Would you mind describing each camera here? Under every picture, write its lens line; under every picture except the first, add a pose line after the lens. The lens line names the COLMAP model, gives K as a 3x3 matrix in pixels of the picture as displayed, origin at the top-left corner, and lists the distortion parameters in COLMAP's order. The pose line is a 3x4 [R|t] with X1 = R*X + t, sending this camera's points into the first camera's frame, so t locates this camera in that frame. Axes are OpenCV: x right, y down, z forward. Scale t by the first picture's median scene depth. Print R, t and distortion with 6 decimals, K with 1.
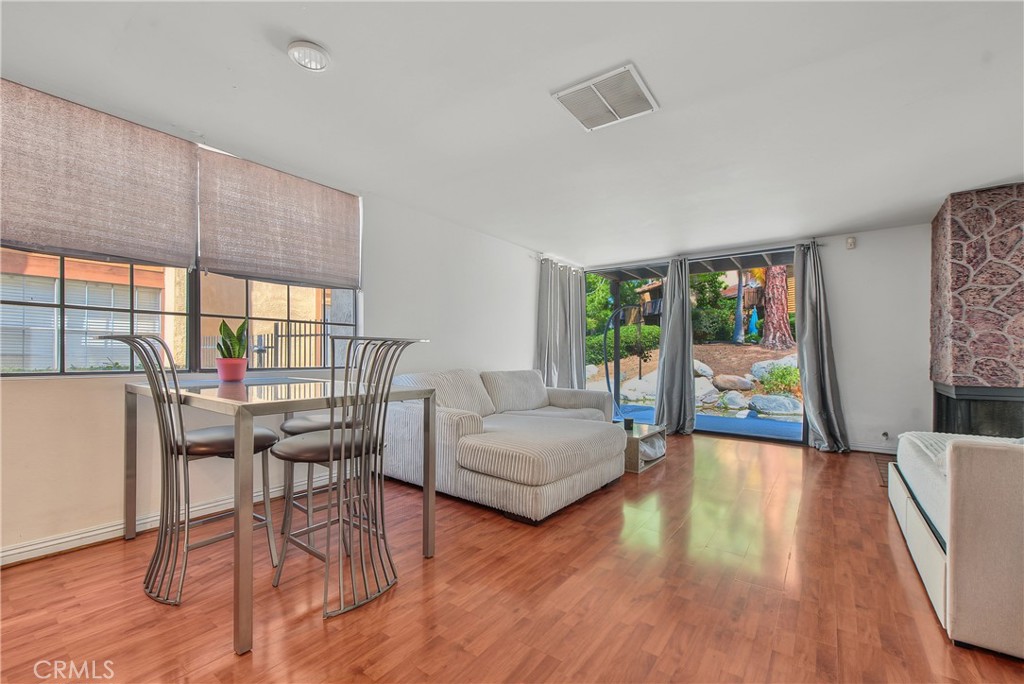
lens RADIAL K [[424.4, 0, 513.4], [0, 424.4, 357.2], [0, 0, 1]] dist [-0.000589, -0.000130]
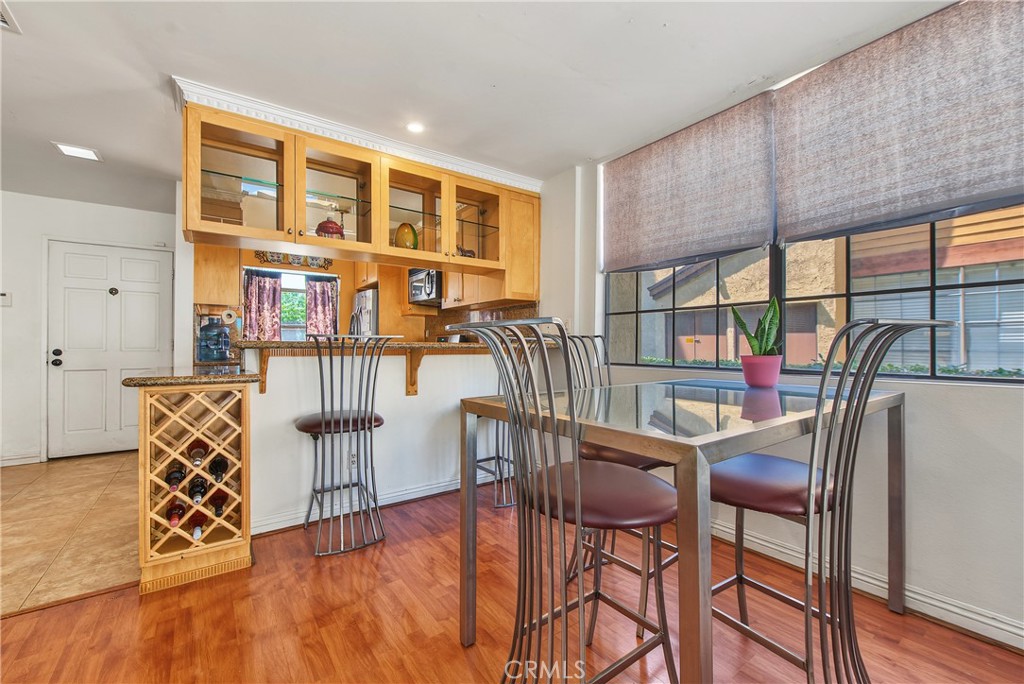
lens RADIAL K [[425.3, 0, 505.8], [0, 425.3, 346.3], [0, 0, 1]] dist [-0.003221, -0.003404]
pose [[-0.303935, -0.009265, -0.952648, 0.092958], [-0.008826, 0.999937, -0.006910, -0.002211], [0.952652, 0.006308, -0.303998, 0.423660]]
